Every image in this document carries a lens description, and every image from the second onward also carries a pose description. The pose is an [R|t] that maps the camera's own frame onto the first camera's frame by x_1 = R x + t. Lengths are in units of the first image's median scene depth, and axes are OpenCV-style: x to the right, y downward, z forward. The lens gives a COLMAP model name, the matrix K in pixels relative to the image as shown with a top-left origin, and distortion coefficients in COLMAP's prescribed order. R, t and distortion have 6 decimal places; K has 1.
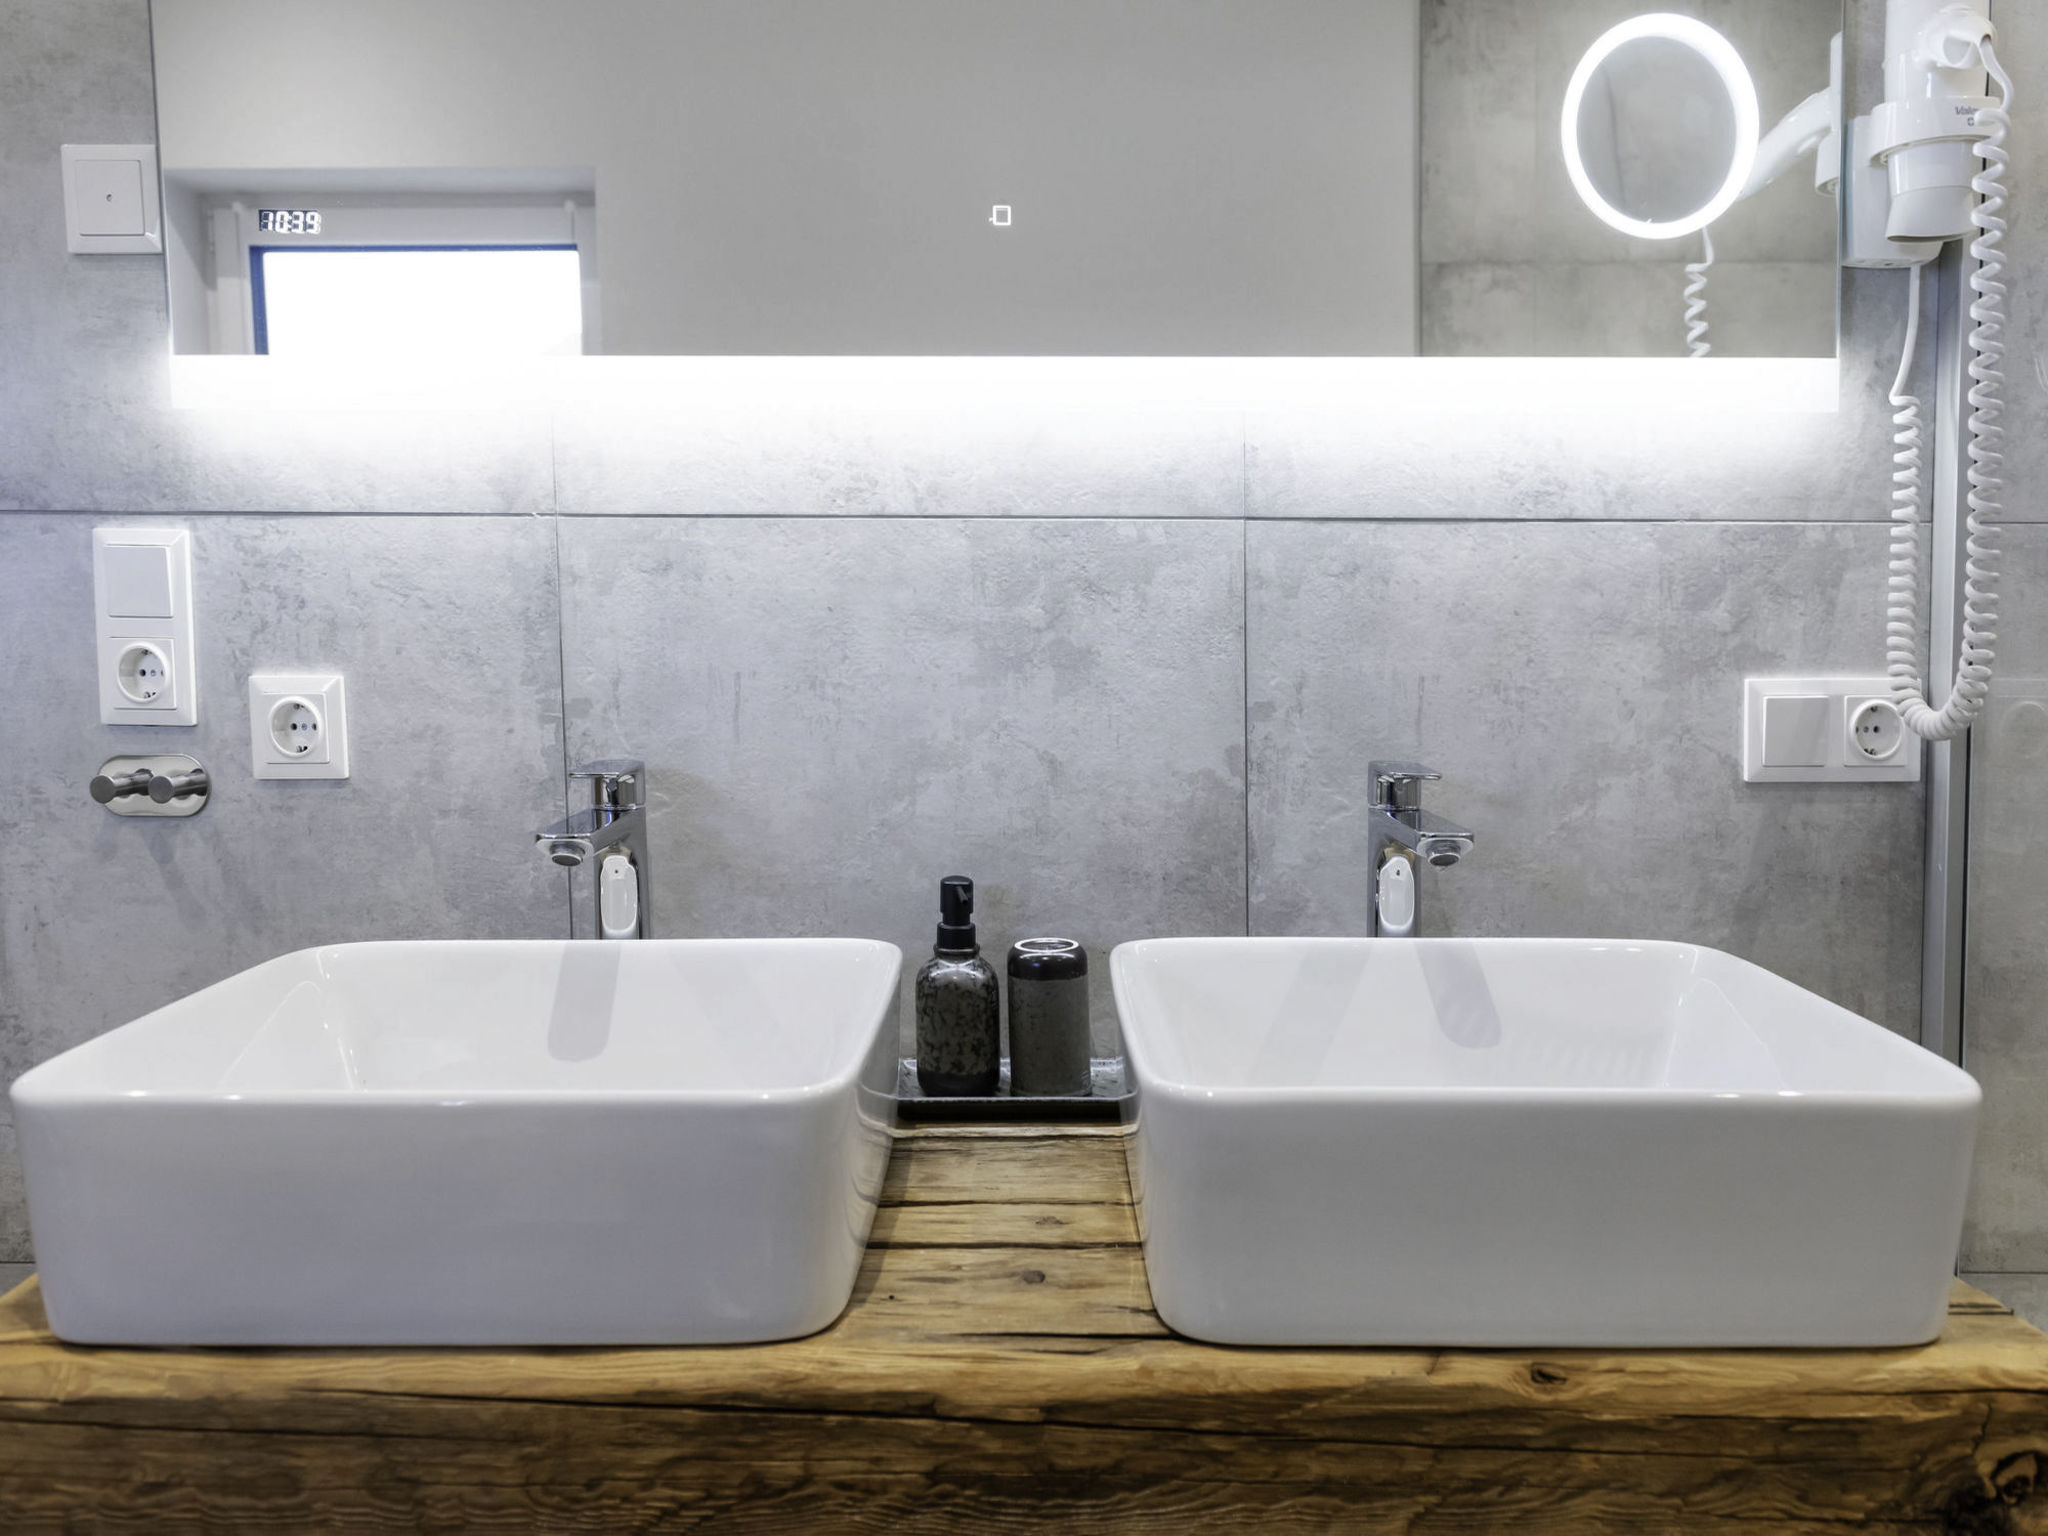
lens RADIAL K [[1832.3, 0, 1023.8], [0, 1832.3, 849.3], [0, 0, 1]] dist [0.002116, 0.002230]
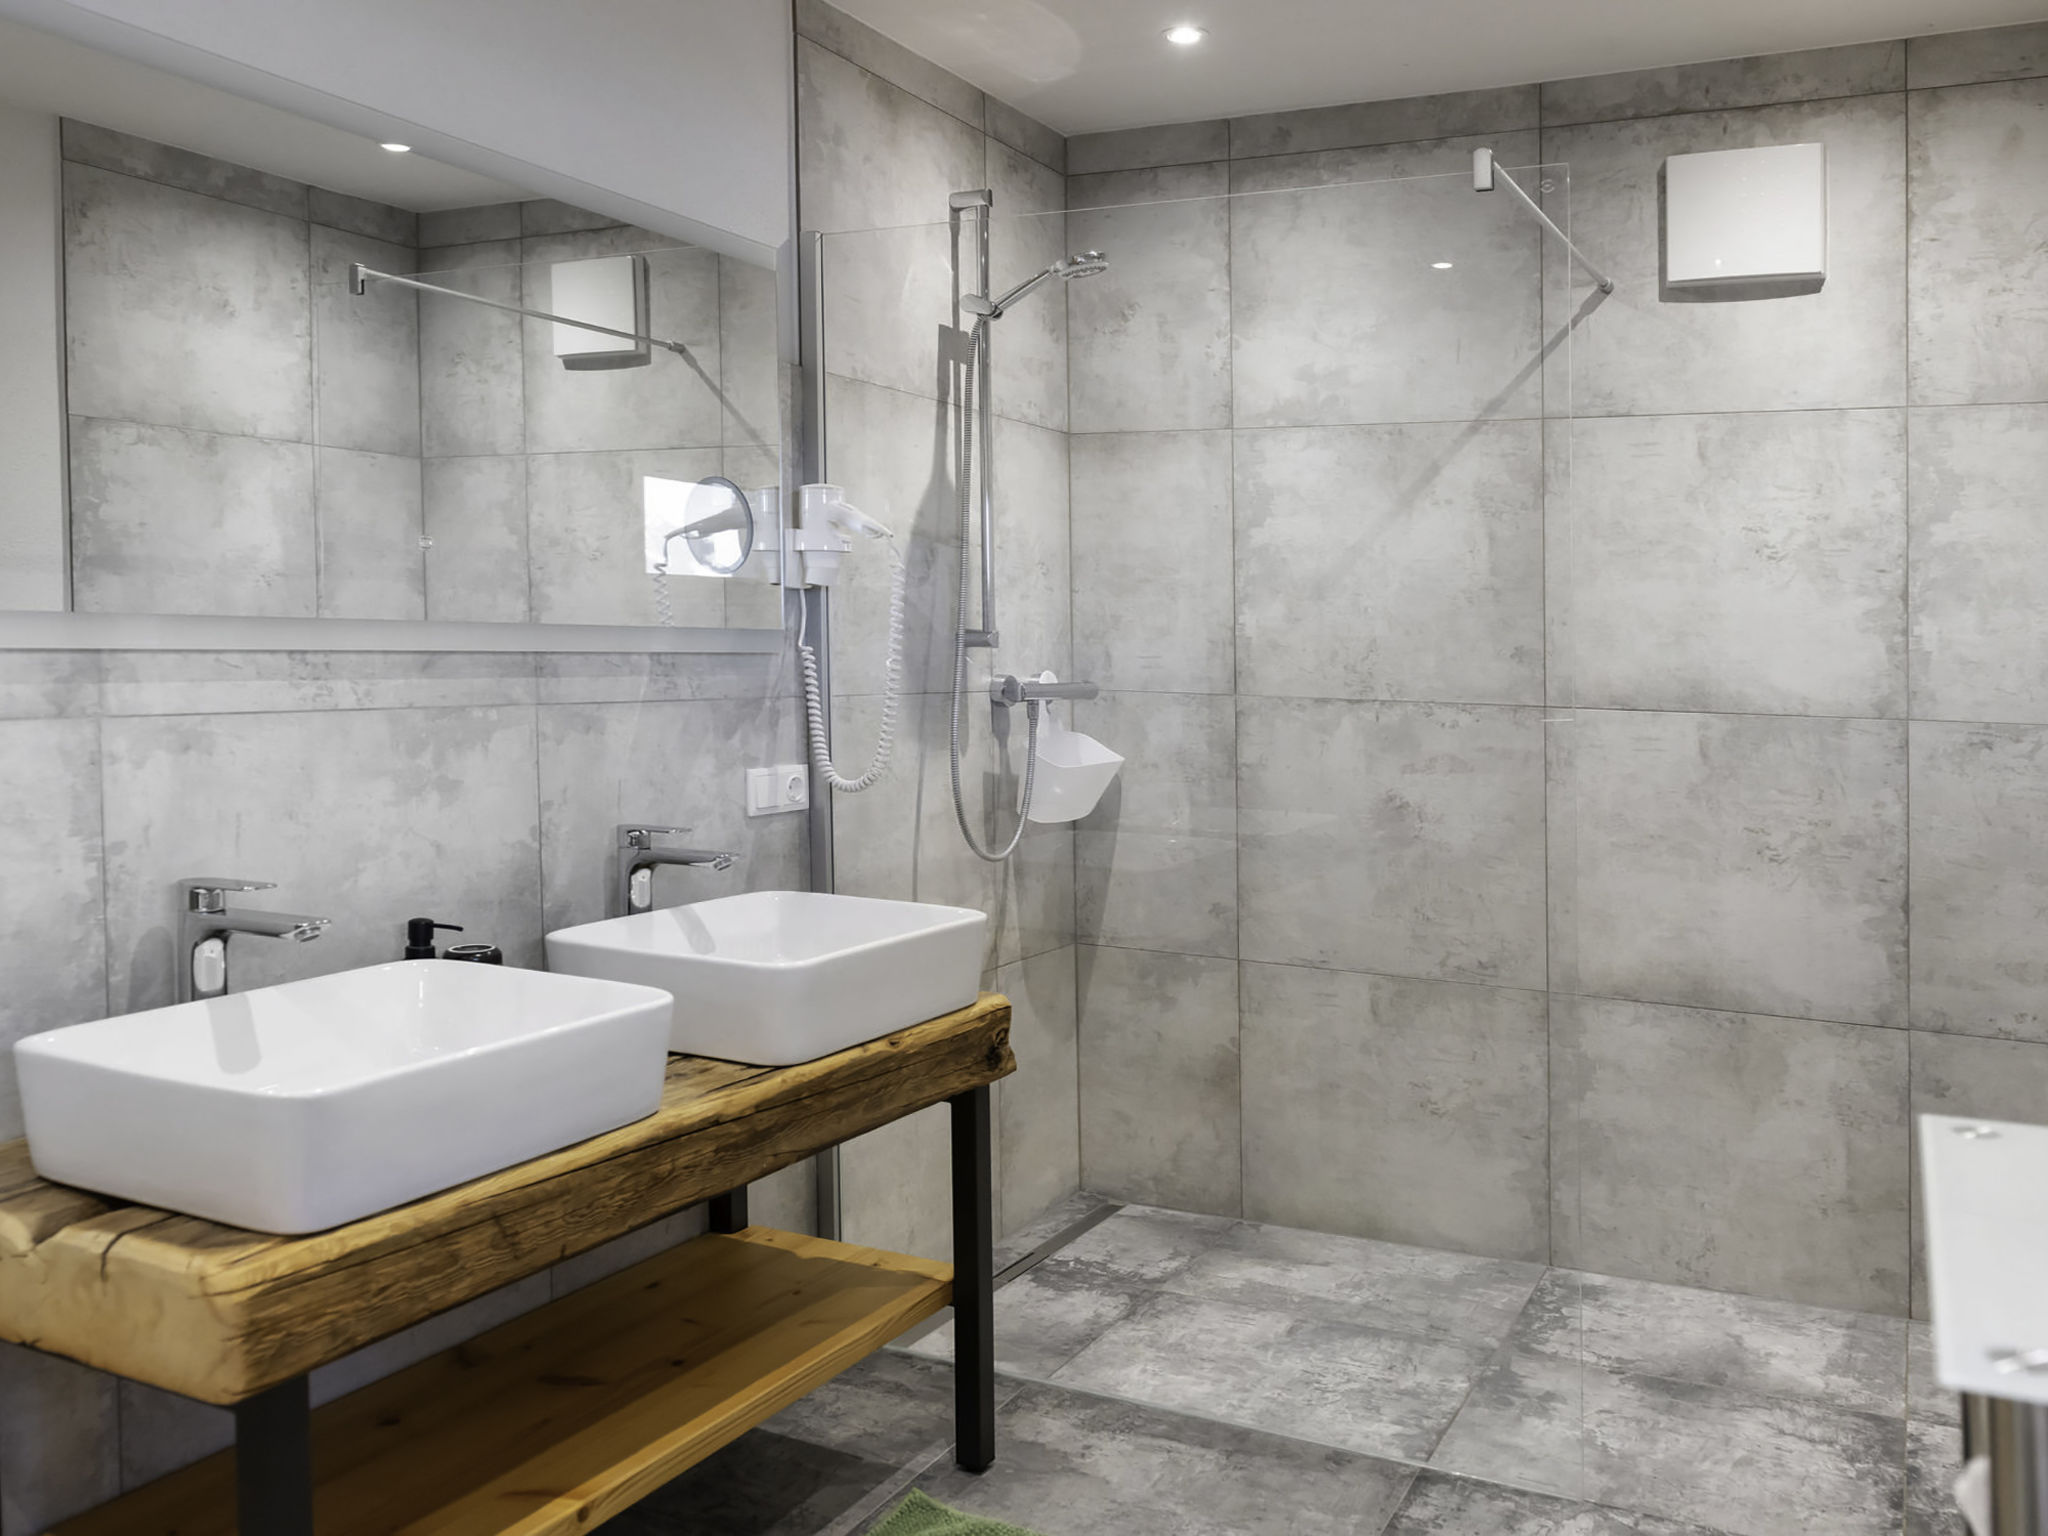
lens RADIAL K [[1832.3, 0, 1023.8], [0, 1832.3, 849.3], [0, 0, 1]] dist [0.002116, 0.002230]
pose [[0.520326, -0.120197, 0.845467, -1.207069], [0.111290, 0.991146, 0.072416, -0.112551], [-0.846685, 0.056412, 0.529096, -0.402258]]
